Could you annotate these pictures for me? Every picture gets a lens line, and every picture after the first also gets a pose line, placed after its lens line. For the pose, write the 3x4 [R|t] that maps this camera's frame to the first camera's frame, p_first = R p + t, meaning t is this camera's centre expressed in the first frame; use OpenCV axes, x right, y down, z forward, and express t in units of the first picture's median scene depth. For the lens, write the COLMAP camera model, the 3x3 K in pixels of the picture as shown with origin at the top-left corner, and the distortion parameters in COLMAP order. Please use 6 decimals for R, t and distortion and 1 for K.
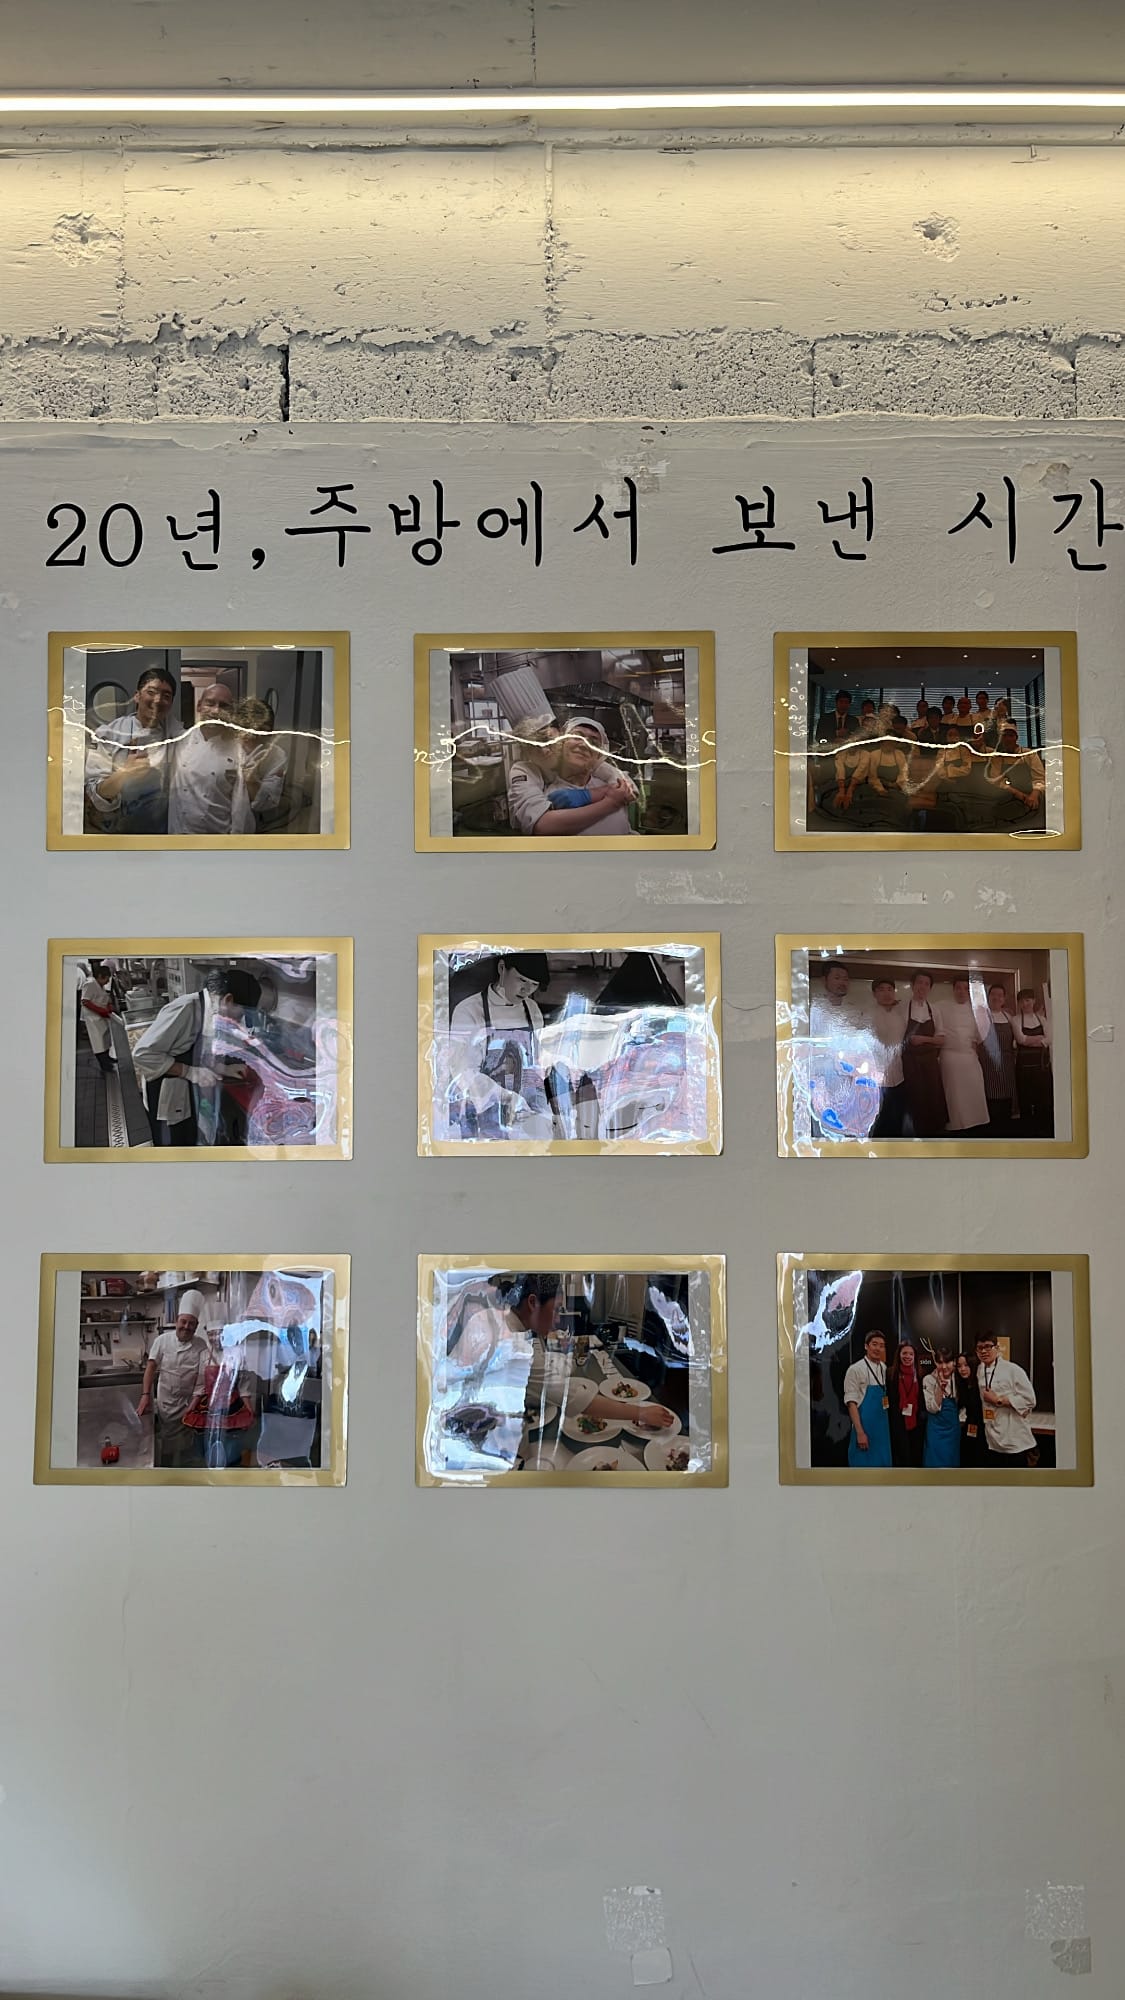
lens RADIAL K [[1606.0, 0, 553.9], [0, 1606.0, 998.5], [0, 0, 1]] dist [0.027508, -0.055285]
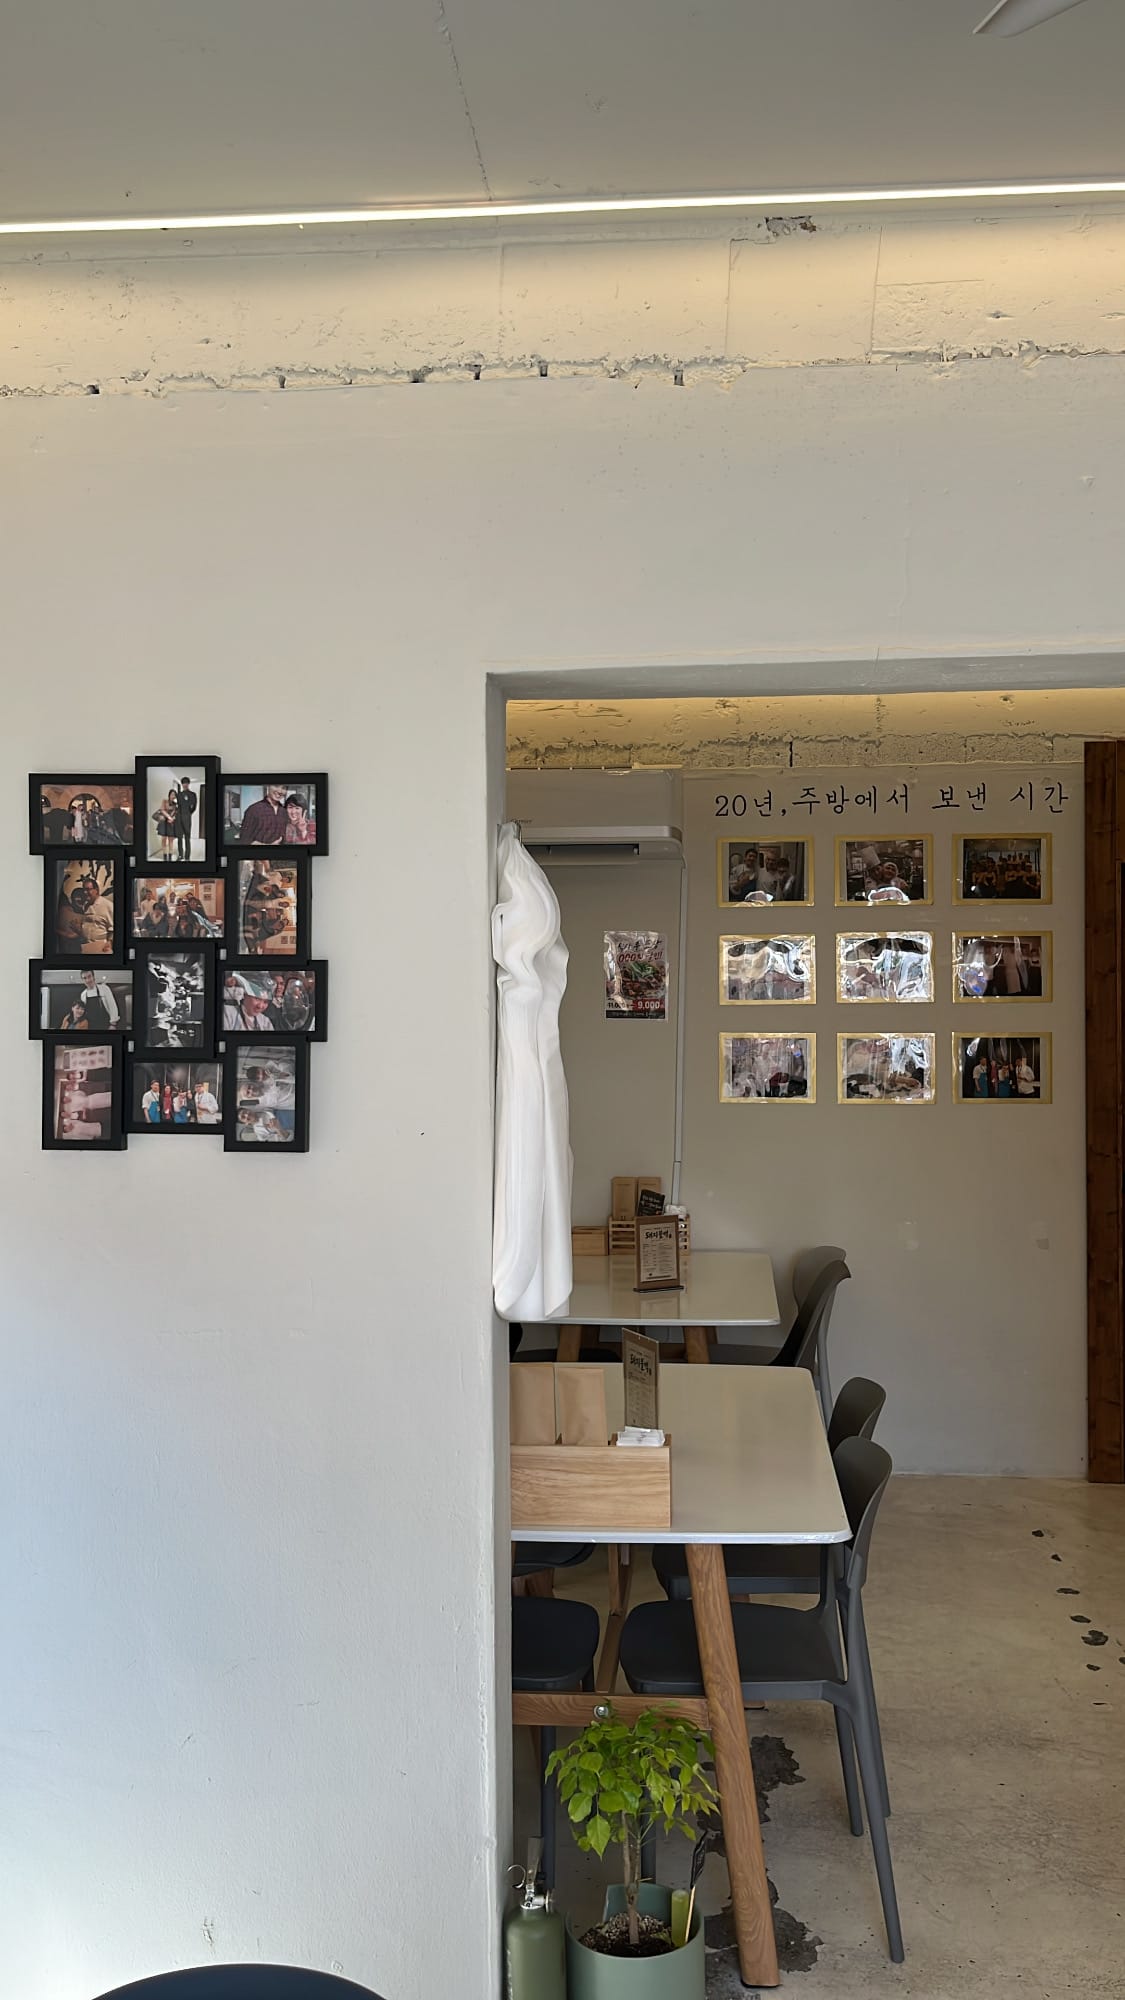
lens RADIAL K [[1606.0, 0, 574.2], [0, 1606.0, 1009.1], [0, 0, 1]] dist [0.027508, -0.055285]
pose [[0.994470, -0.003359, -0.104970, -0.264764], [0.009777, 0.998109, 0.060689, -0.086322], [0.104568, -0.061379, 0.992622, -2.183977]]
